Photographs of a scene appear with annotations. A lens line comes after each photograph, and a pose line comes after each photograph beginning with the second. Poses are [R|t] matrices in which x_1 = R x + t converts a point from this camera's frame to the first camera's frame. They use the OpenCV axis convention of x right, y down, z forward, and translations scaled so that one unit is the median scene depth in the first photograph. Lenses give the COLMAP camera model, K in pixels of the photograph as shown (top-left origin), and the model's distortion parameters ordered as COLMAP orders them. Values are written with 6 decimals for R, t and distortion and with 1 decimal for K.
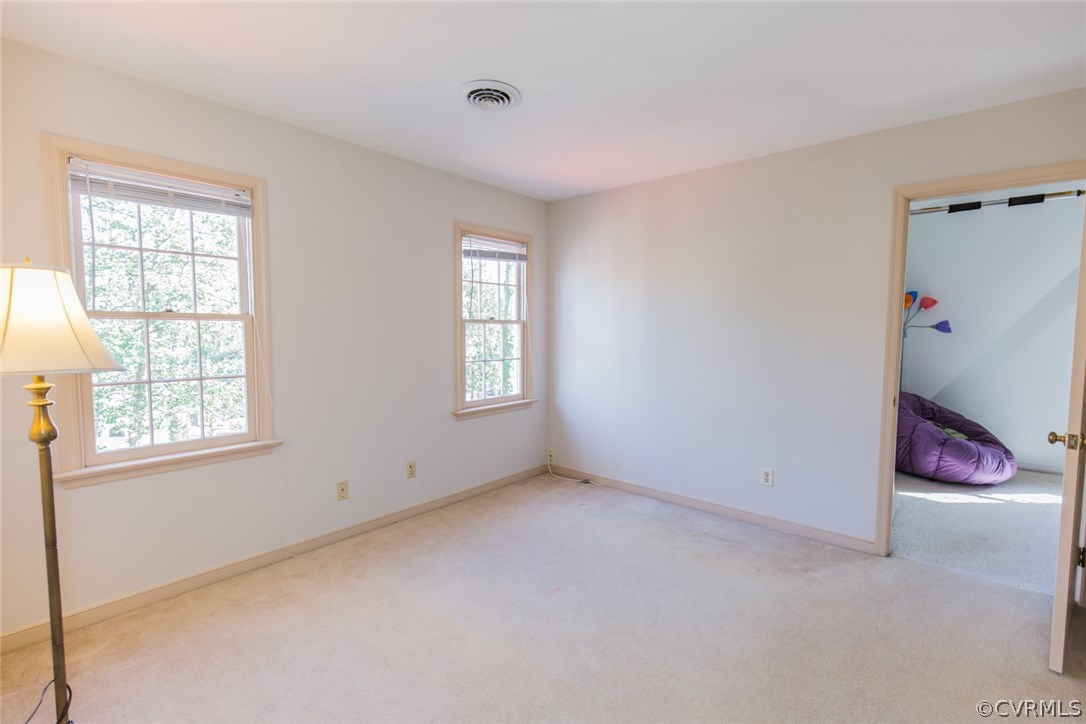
lens RADIAL K [[493.0, 0, 547.7], [0, 493.0, 359.5], [0, 0, 1]] dist [0.006035, 0.000551]
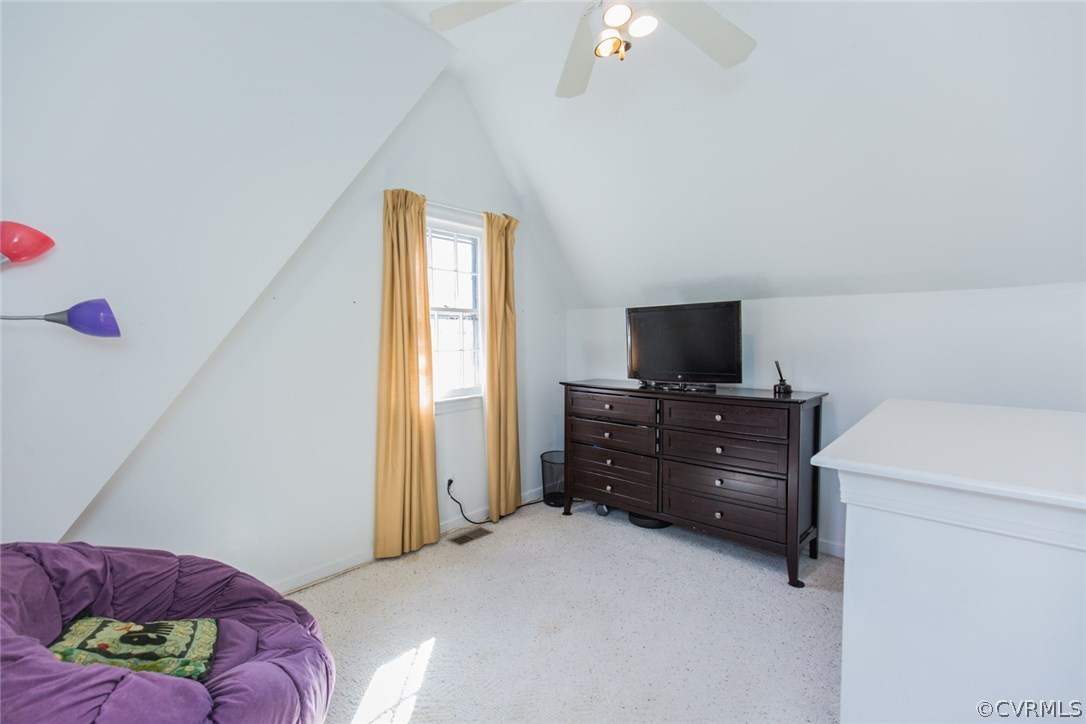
lens RADIAL K [[493.0, 0, 546.7], [0, 493.0, 356.7], [0, 0, 1]] dist [0.006035, 0.000551]
pose [[0.018794, -0.064518, 0.997740, 0.469590], [0.078011, 0.994968, 0.062870, -0.037444], [-0.996775, 0.076654, 0.023733, 0.685124]]
